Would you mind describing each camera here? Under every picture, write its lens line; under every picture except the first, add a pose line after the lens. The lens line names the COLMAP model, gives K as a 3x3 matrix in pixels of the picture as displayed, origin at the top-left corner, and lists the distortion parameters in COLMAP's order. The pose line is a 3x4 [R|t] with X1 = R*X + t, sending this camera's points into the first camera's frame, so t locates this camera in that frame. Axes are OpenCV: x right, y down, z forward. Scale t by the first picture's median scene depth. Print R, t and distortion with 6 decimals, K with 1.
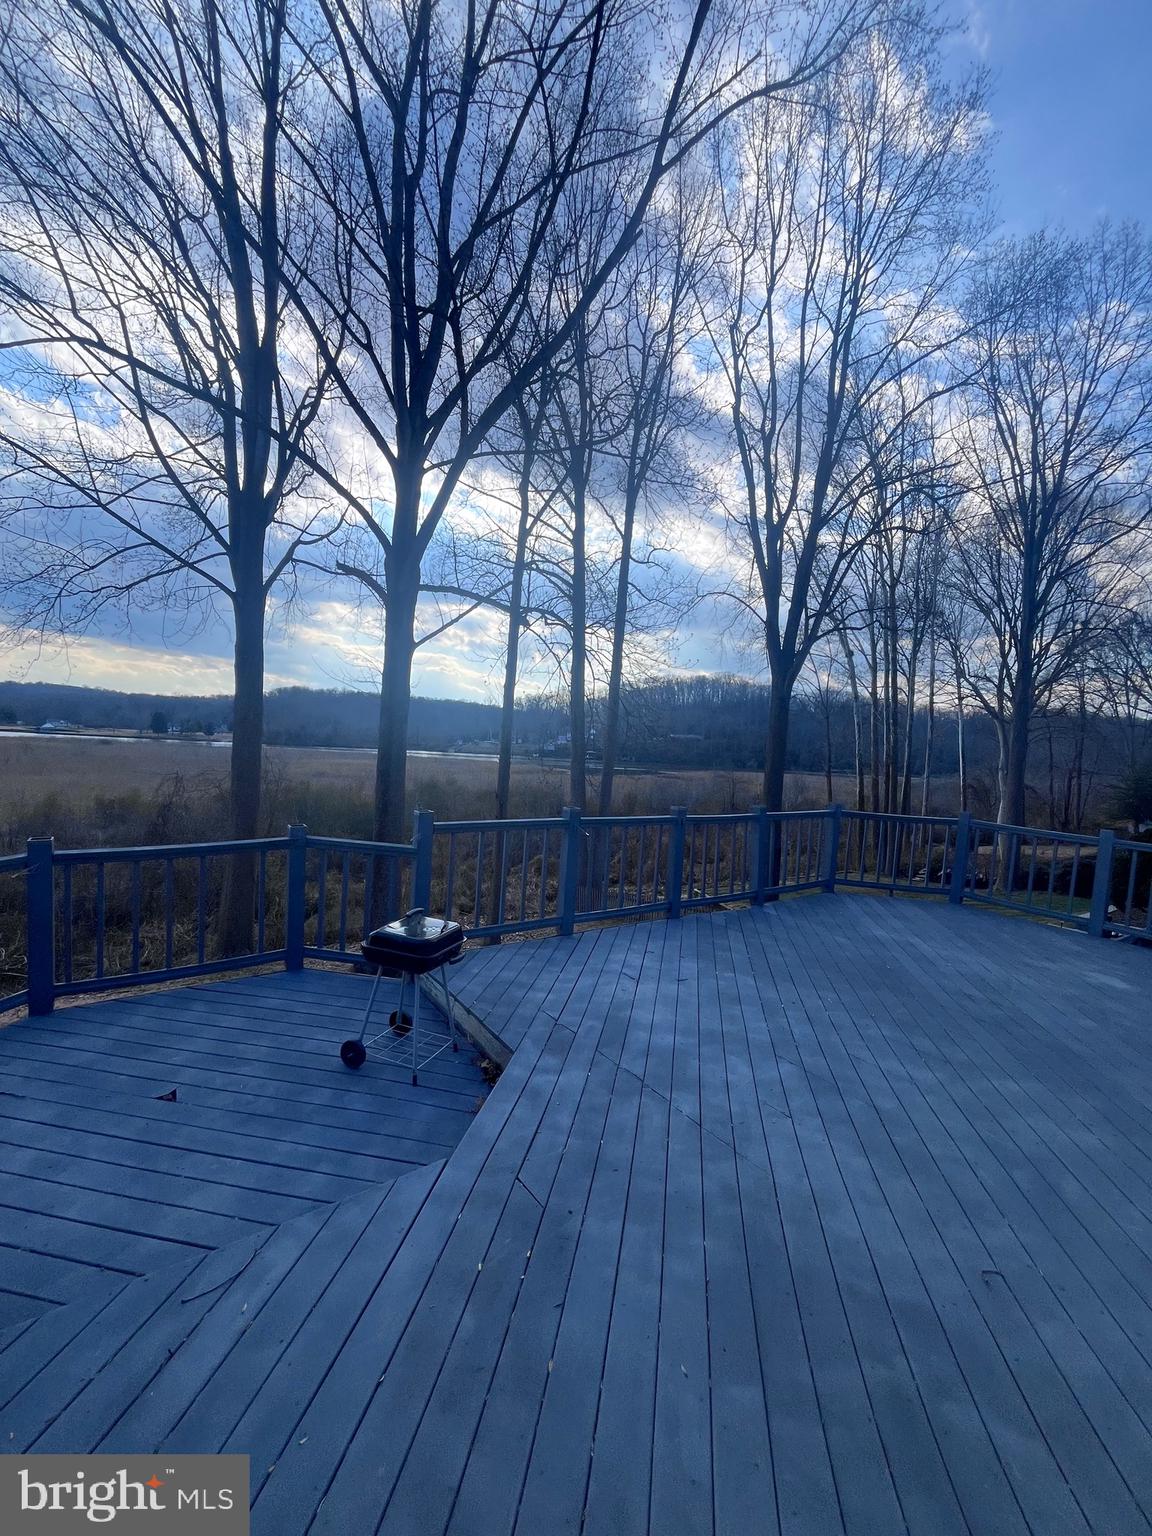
lens RADIAL K [[619.7, 0, 586.0], [0, 619.7, 761.6], [0, 0, 1]] dist [-0.001100, -0.000451]
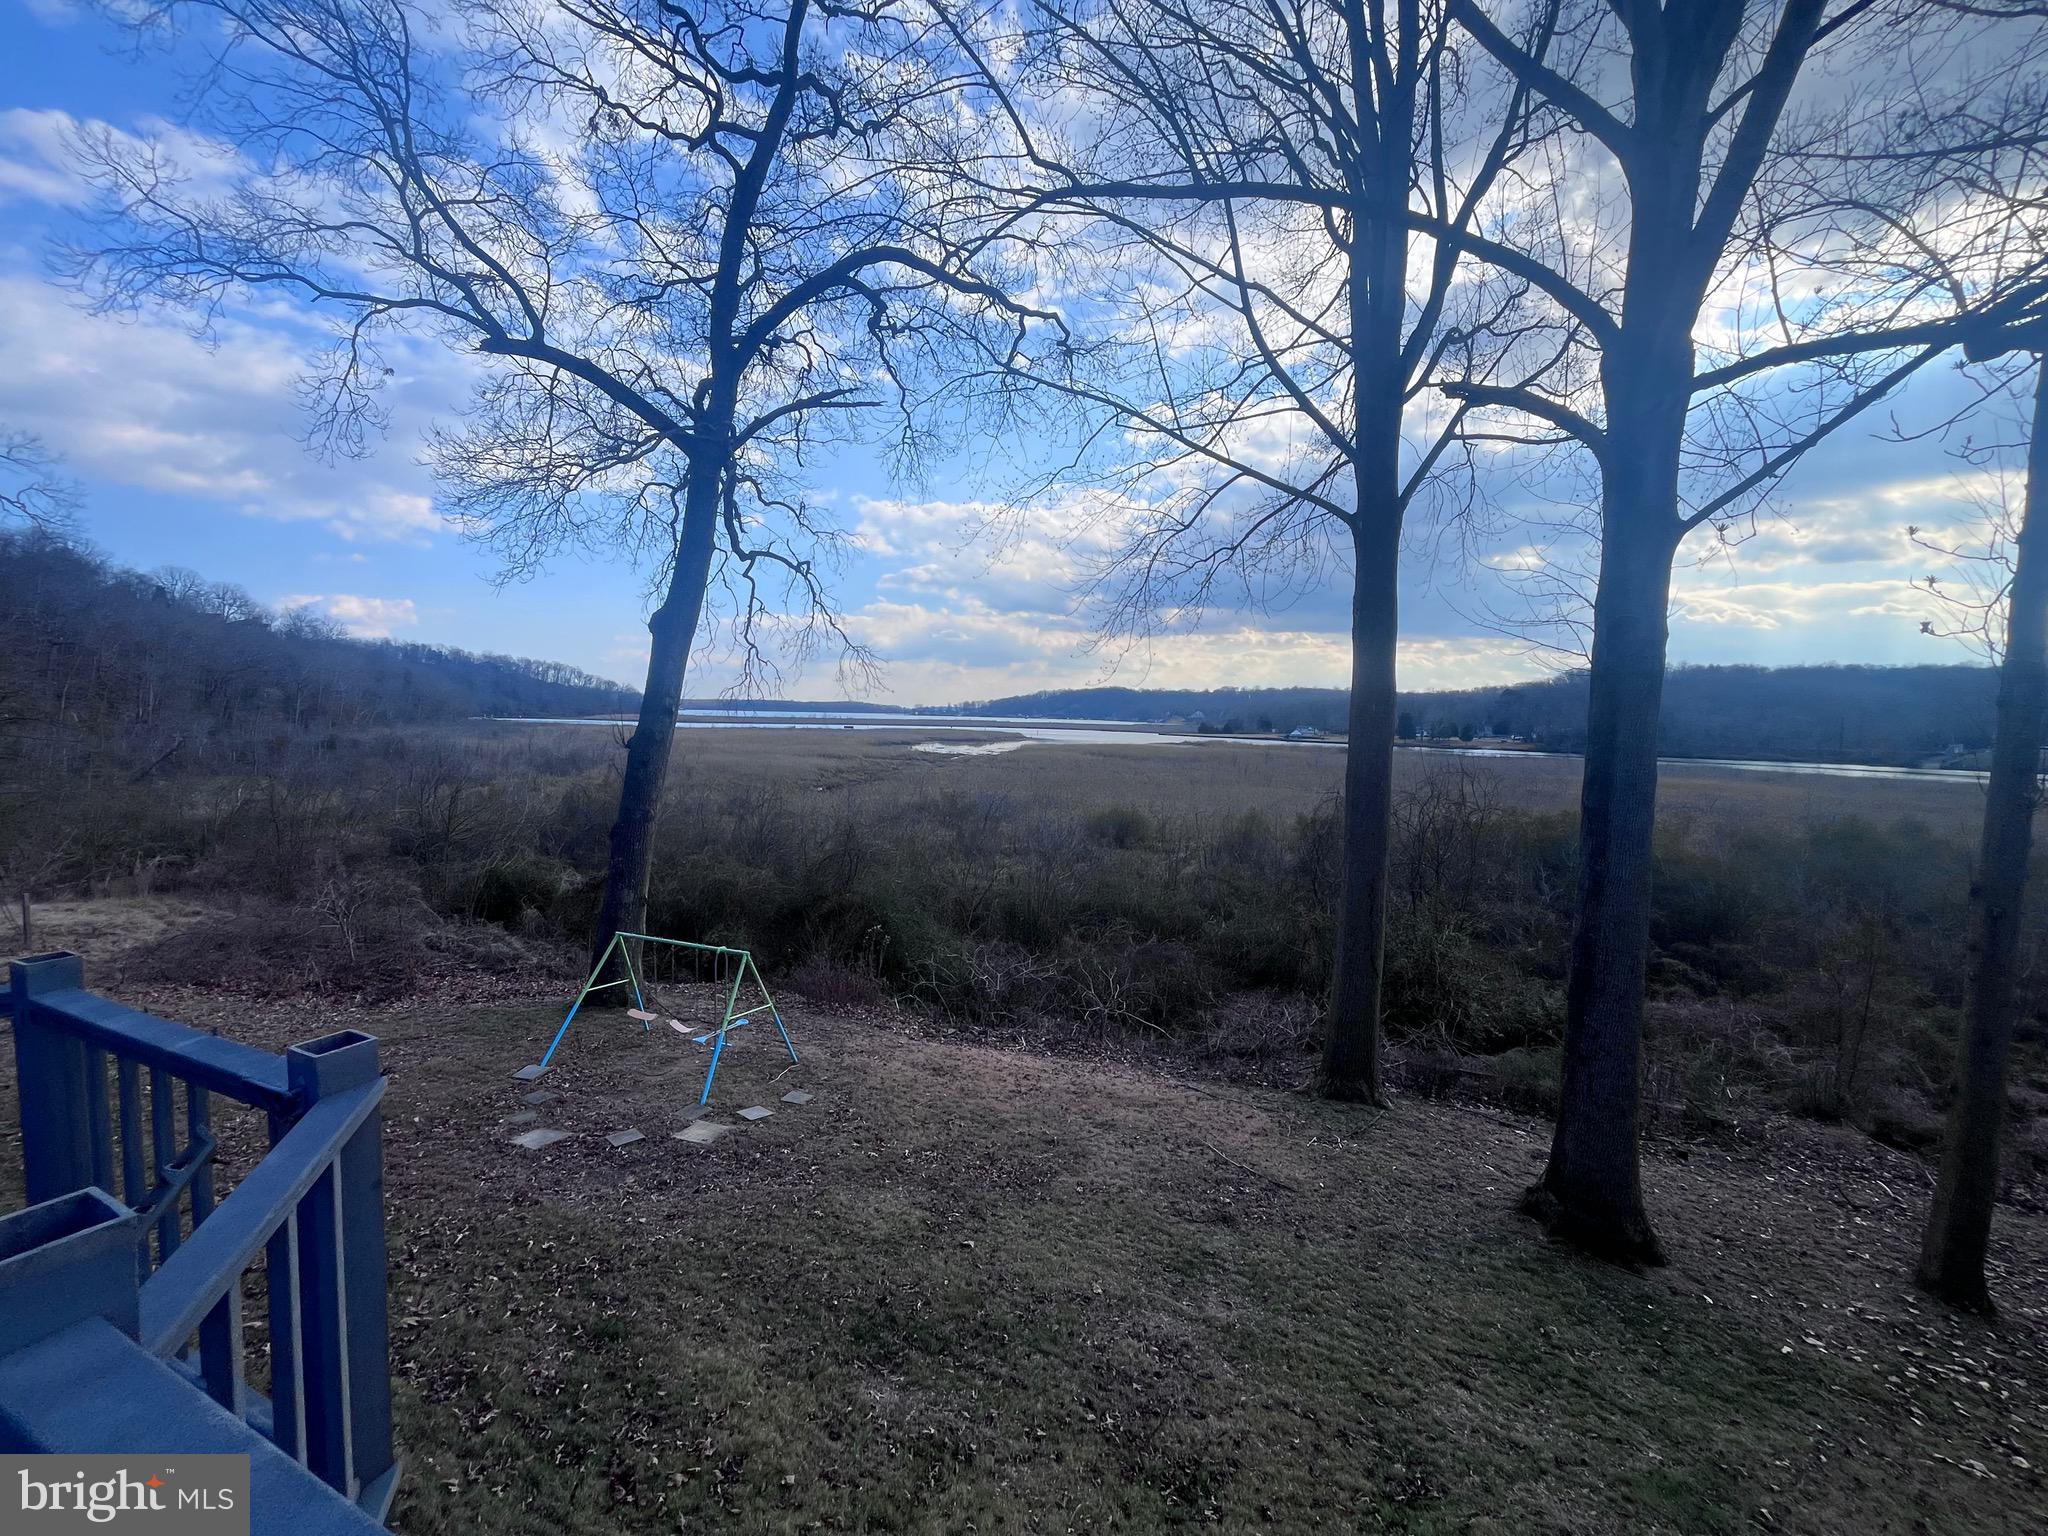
lens RADIAL K [[826.3, 0, 1011.5], [0, 826.3, 755.7], [0, 0, 1]] dist [-0.001100, -0.000451]
pose [[0.491609, 0.001698, -0.870814, 0.003088], [-0.023346, 0.999664, -0.011231, -0.006151], [0.870503, 0.025852, 0.491484, 0.280960]]
